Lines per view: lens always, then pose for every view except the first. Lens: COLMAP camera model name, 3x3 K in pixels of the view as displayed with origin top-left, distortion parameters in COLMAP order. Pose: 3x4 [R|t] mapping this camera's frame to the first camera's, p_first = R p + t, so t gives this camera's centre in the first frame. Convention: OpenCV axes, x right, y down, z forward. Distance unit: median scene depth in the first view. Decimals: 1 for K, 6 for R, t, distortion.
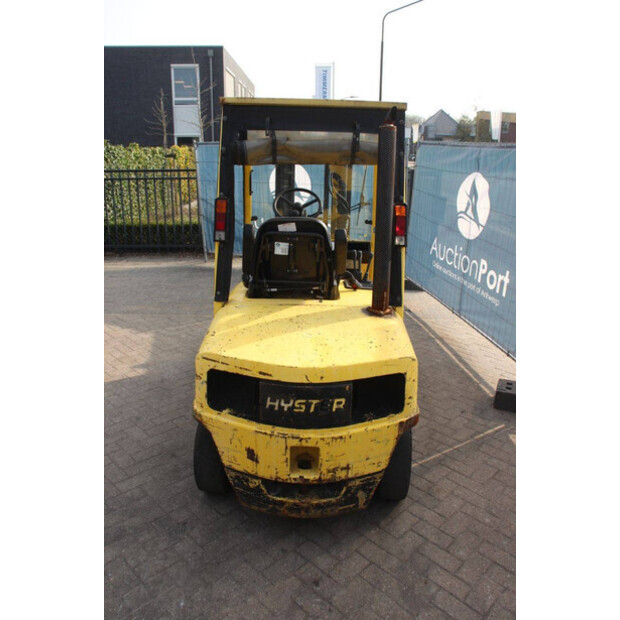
lens RADIAL K [[509.1, 0, 310.0], [0, 509.1, 310.0], [0, 0, 1]] dist [-0.177118, 0.167231]
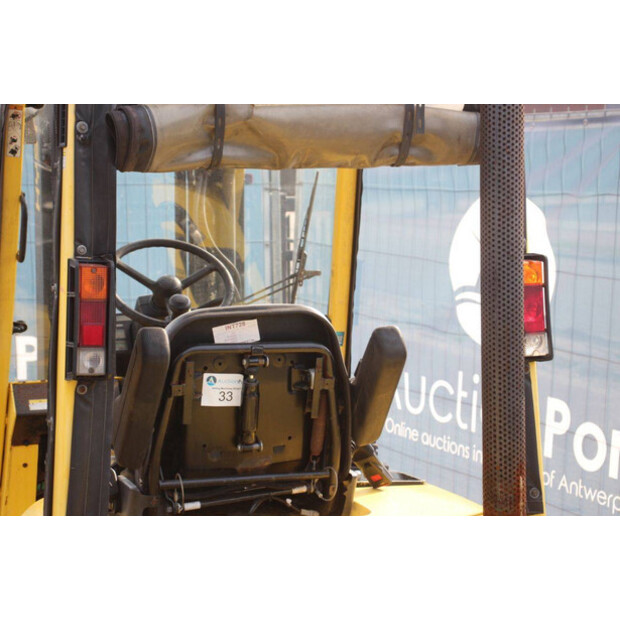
lens RADIAL K [[1381.7, 0, 310.0], [0, 1381.7, 310.0], [0, 0, 1]] dist [0.411761, -0.138357]
pose [[0.940663, -0.051848, 0.335357, -0.339207], [0.118234, 0.976409, -0.180683, 0.015227], [-0.318078, 0.209613, 0.924602, 0.013544]]
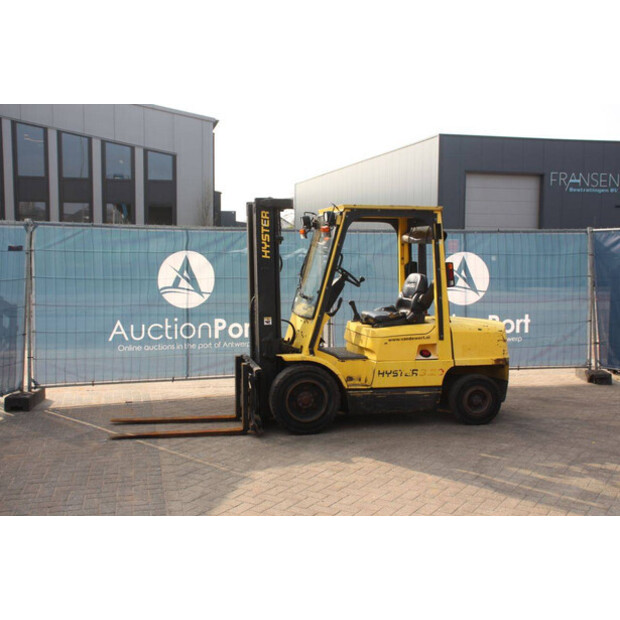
lens RADIAL K [[734.6, 0, 310.0], [0, 734.6, 310.0], [0, 0, 1]] dist [-0.002564, 0.024713]
pose [[-0.224053, -0.101106, 0.969318, -2.369539], [0.289596, 0.942771, 0.165276, -0.577305], [-0.930556, 0.317741, -0.181950, 1.801608]]
